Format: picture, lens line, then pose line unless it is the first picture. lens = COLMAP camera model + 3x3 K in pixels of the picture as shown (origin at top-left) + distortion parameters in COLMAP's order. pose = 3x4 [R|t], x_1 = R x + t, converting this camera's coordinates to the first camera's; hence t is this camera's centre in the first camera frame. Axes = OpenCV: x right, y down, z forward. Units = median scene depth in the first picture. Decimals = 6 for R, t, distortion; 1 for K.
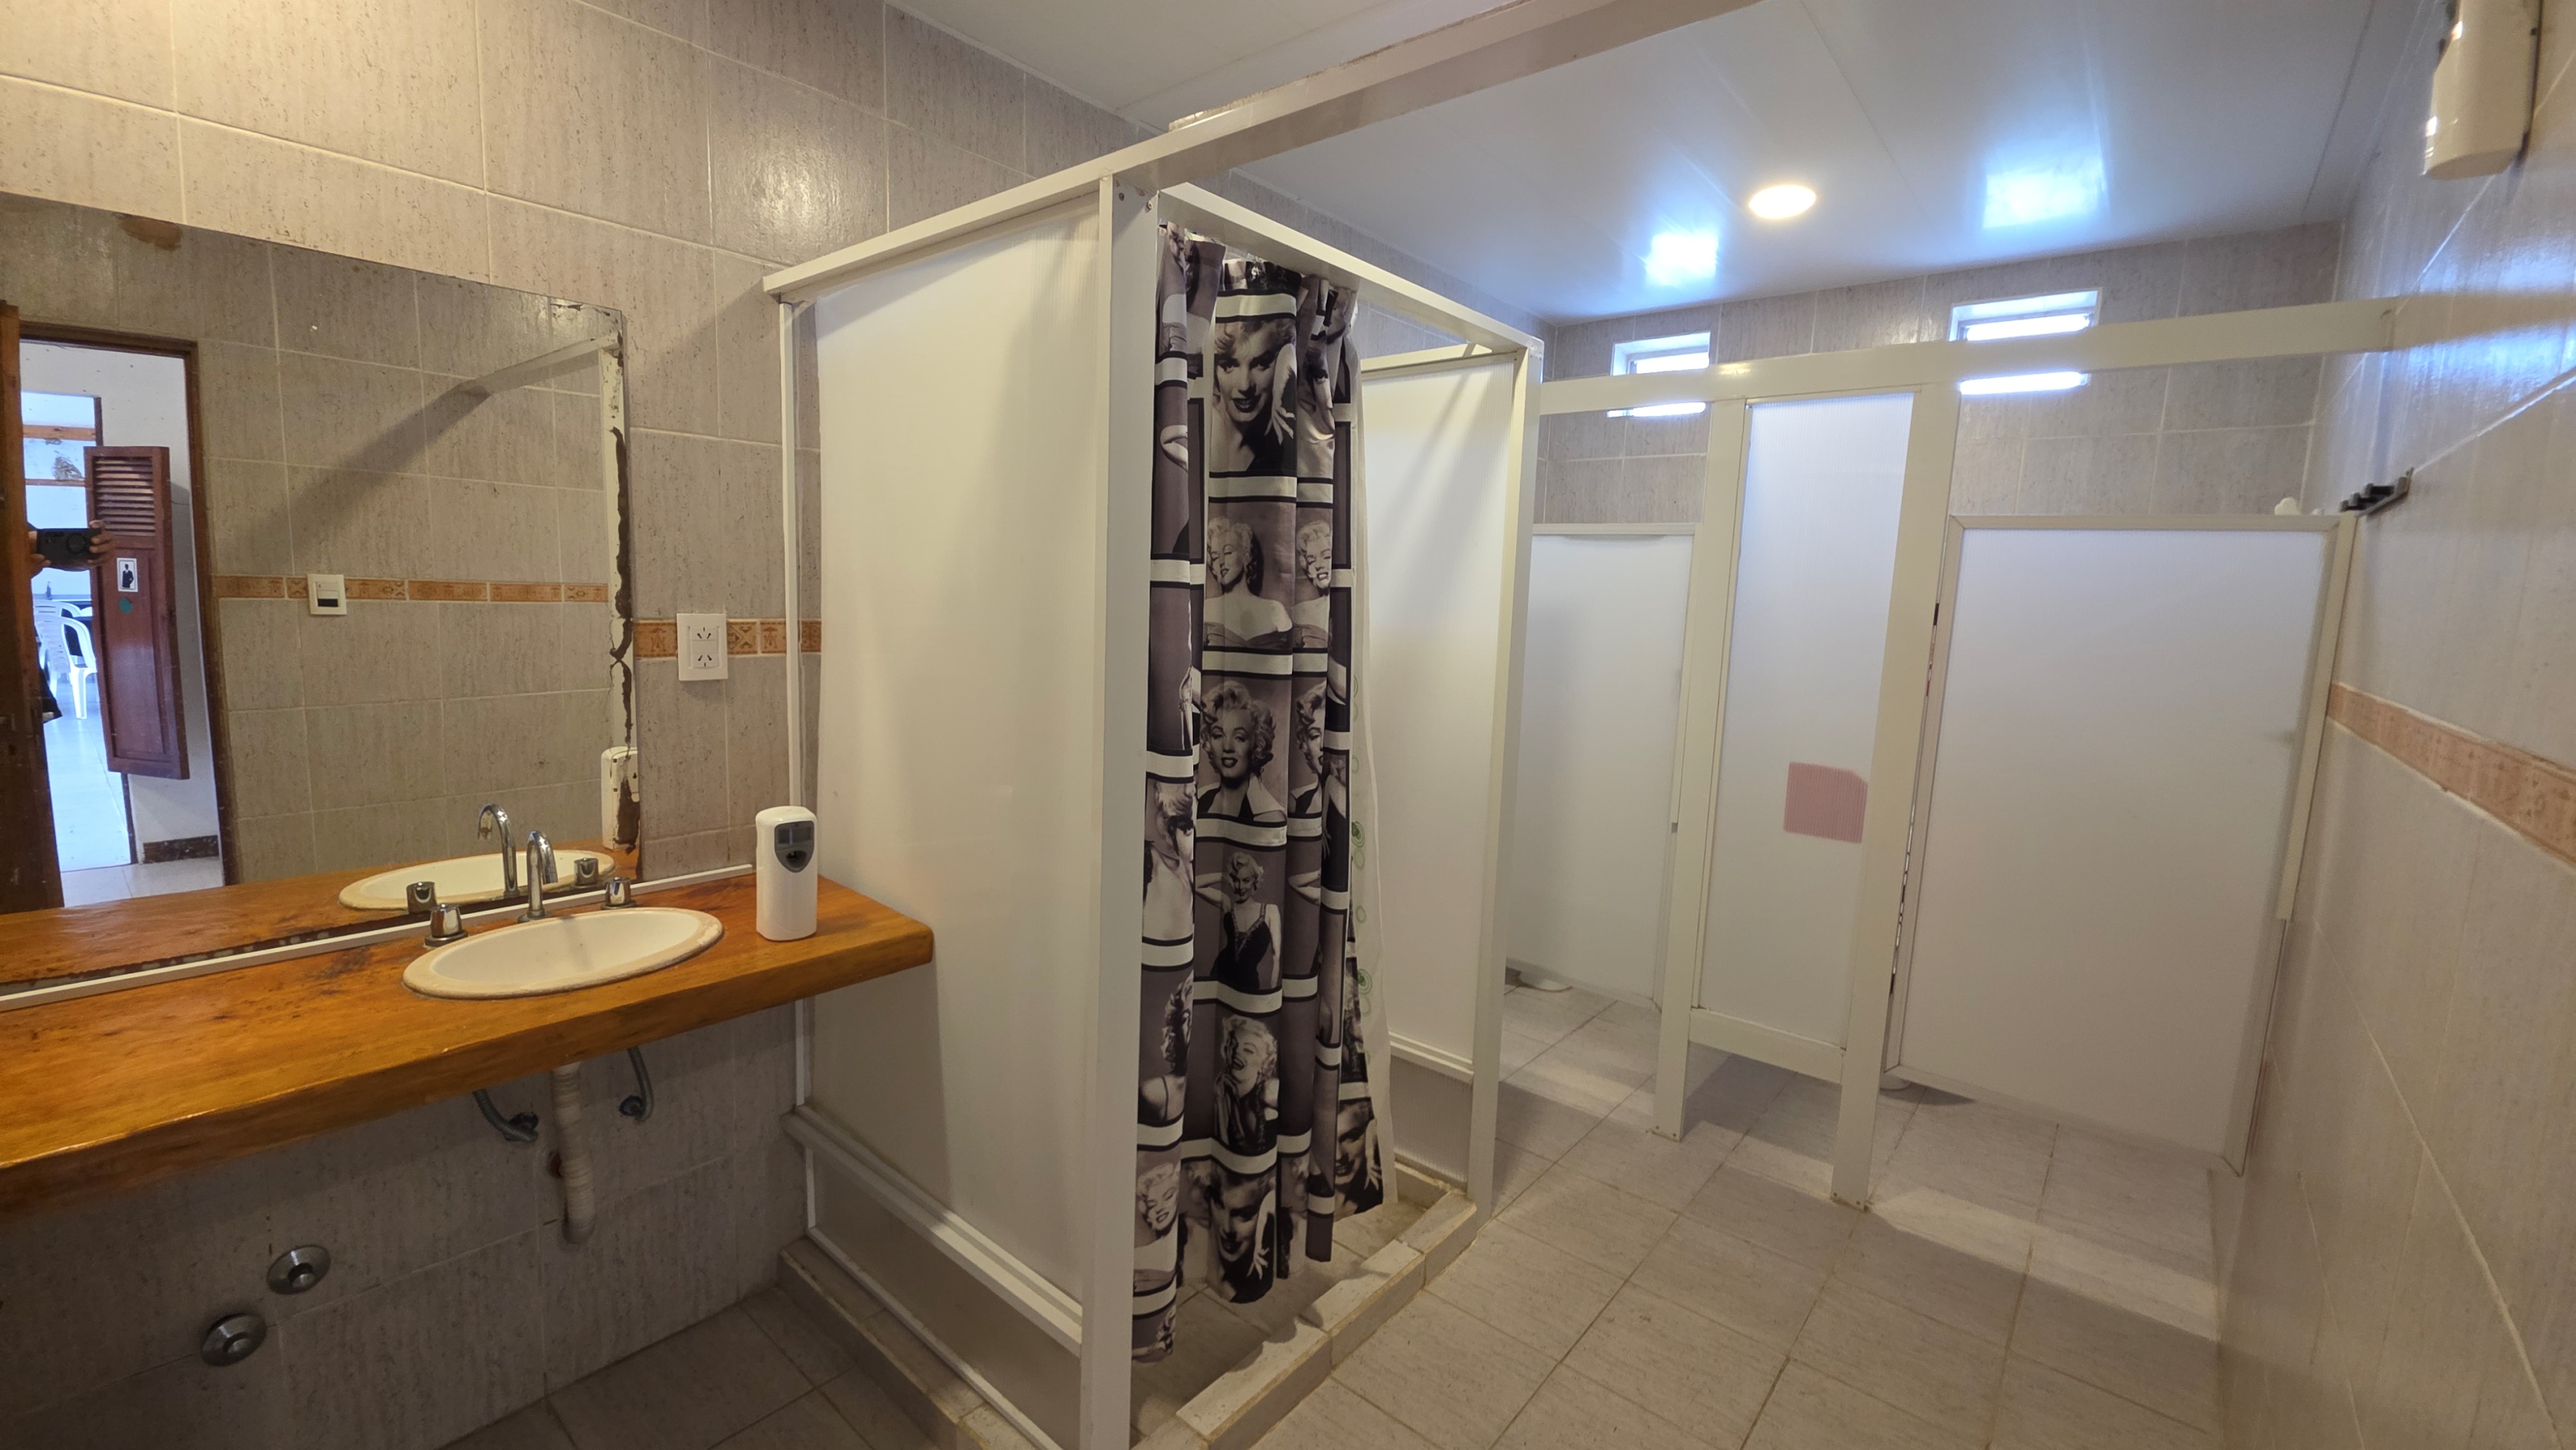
lens RADIAL K [[1024.6, 0, 1291.2], [0, 1024.6, 710.5], [0, 0, 1]] dist [0.015131, -0.009725]
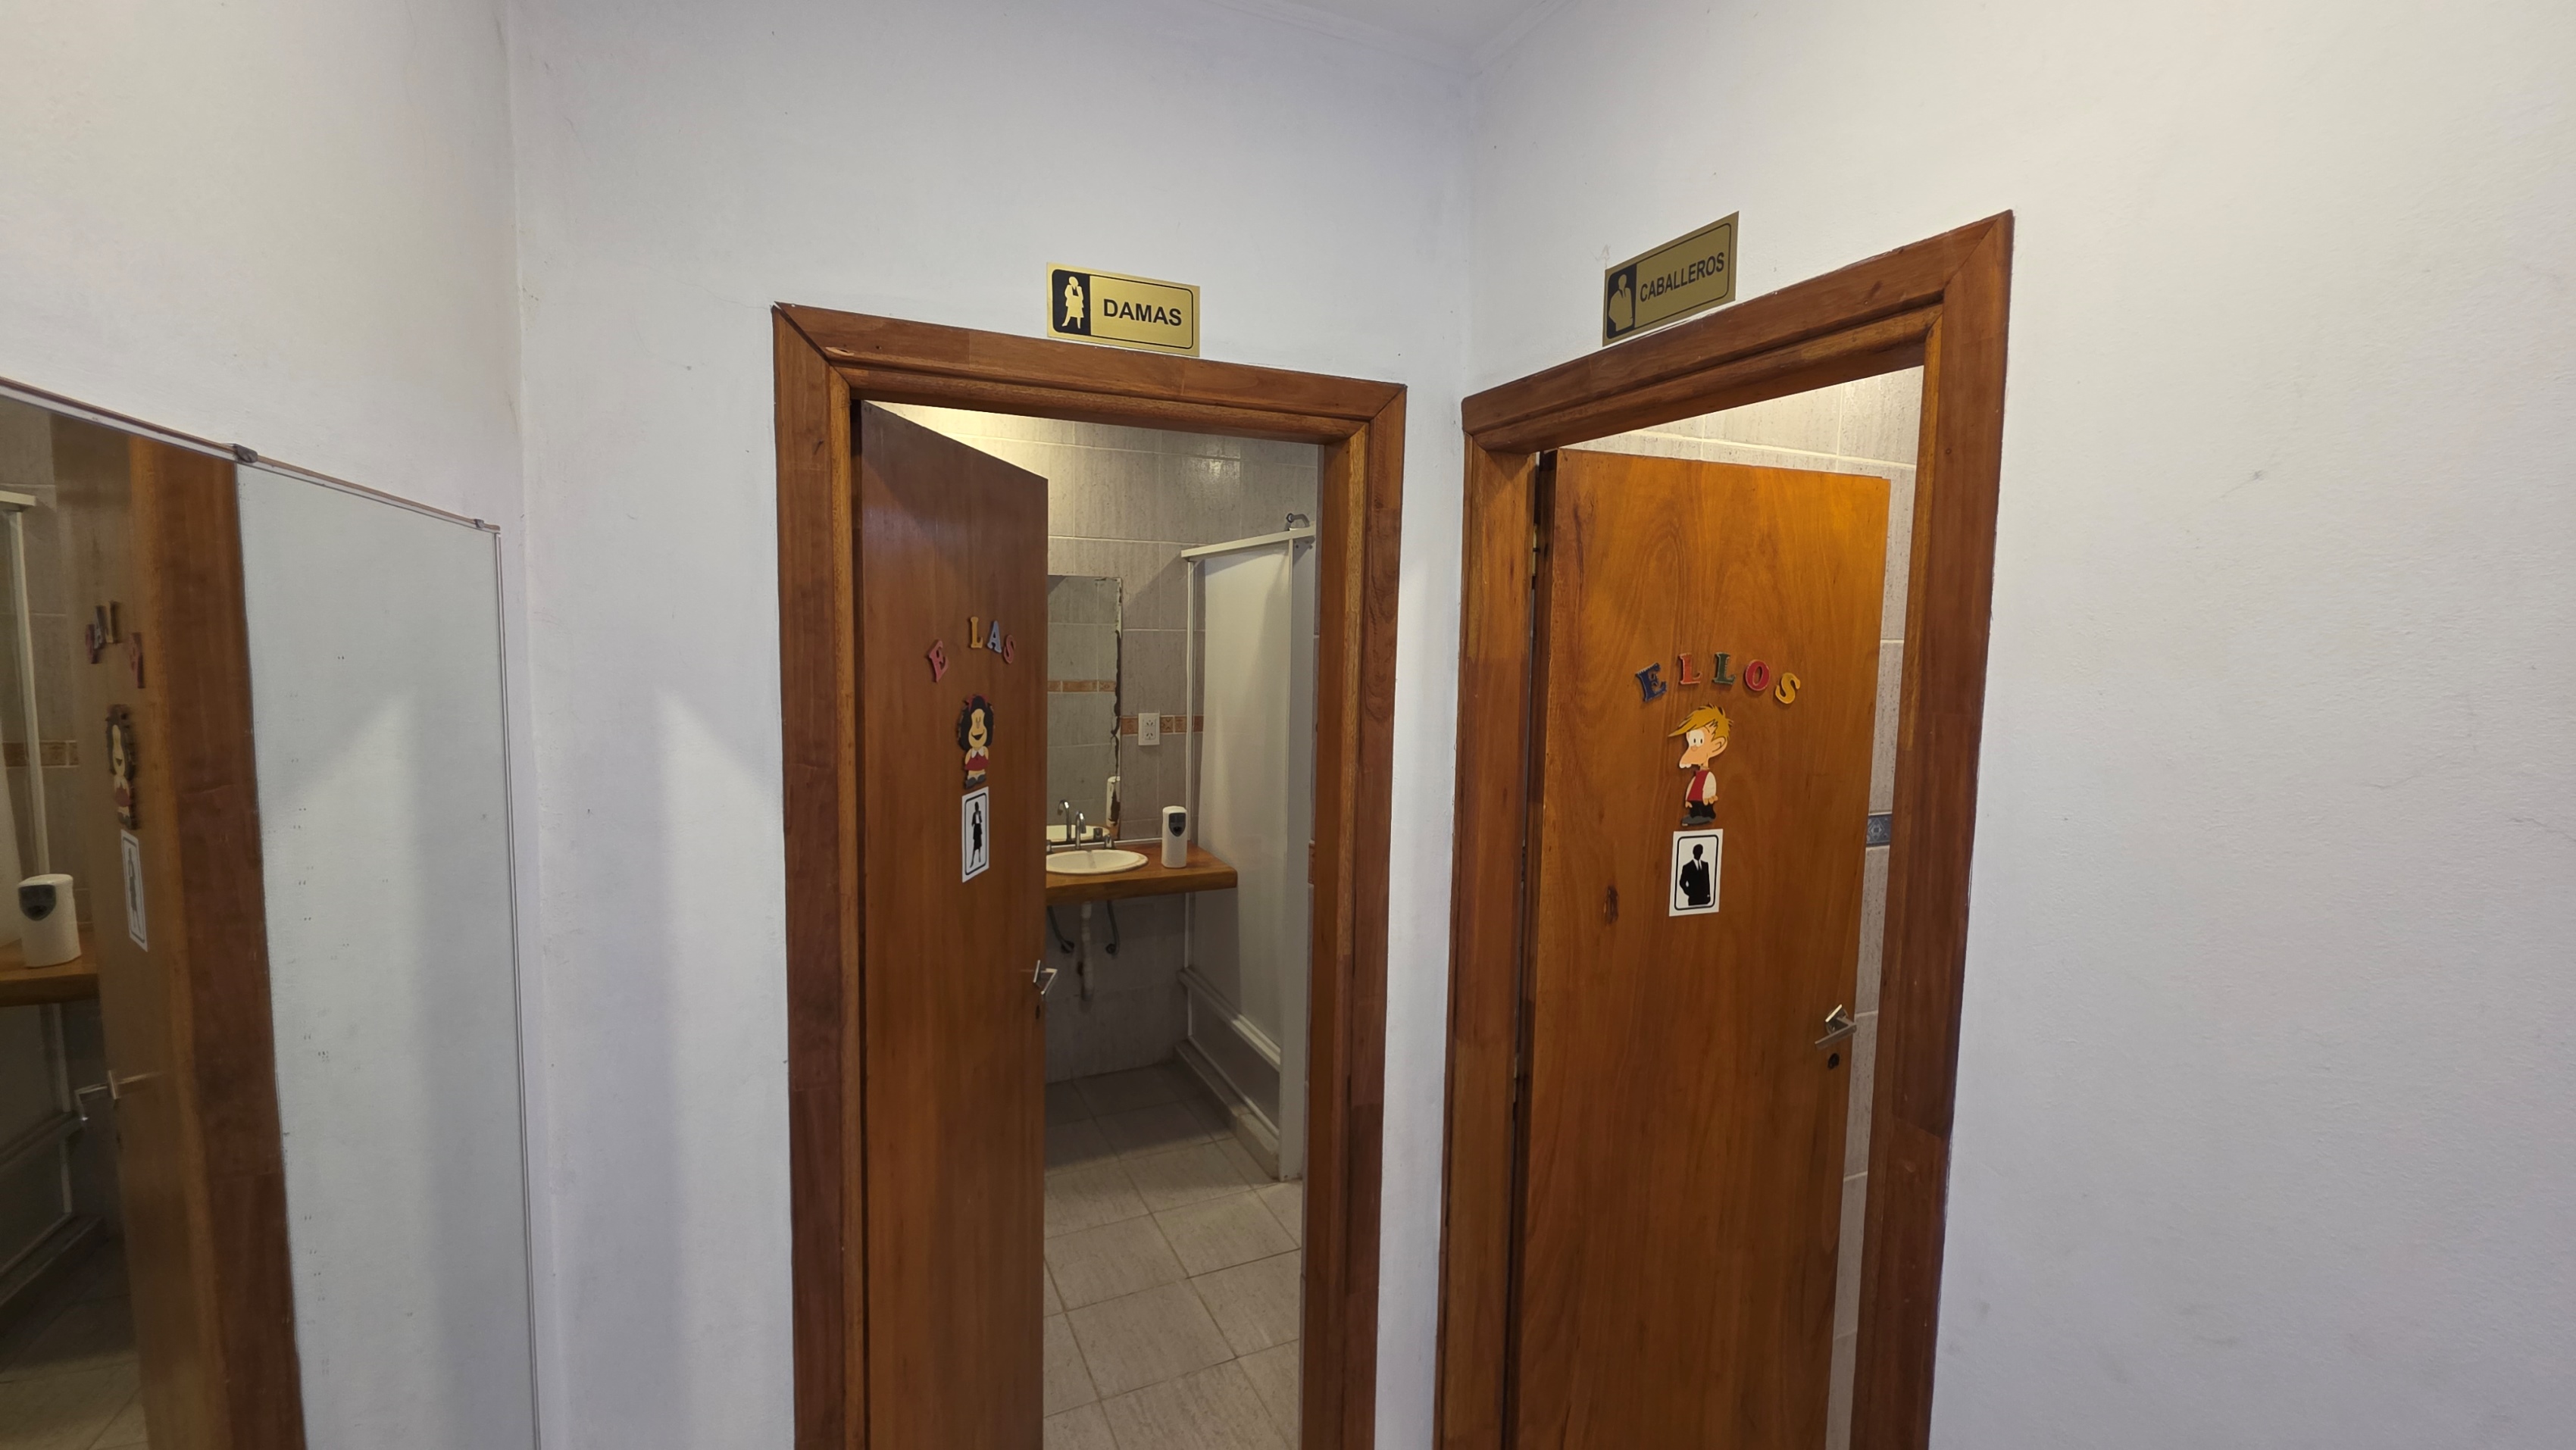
lens RADIAL K [[1024.6, 0, 1291.2], [0, 1024.6, 710.5], [0, 0, 1]] dist [0.015131, -0.009725]
pose [[0.908085, 0.009853, -0.418670, 0.583817], [-0.034033, 0.998153, -0.050327, -0.005591], [0.417401, 0.059950, 0.906743, -0.797804]]
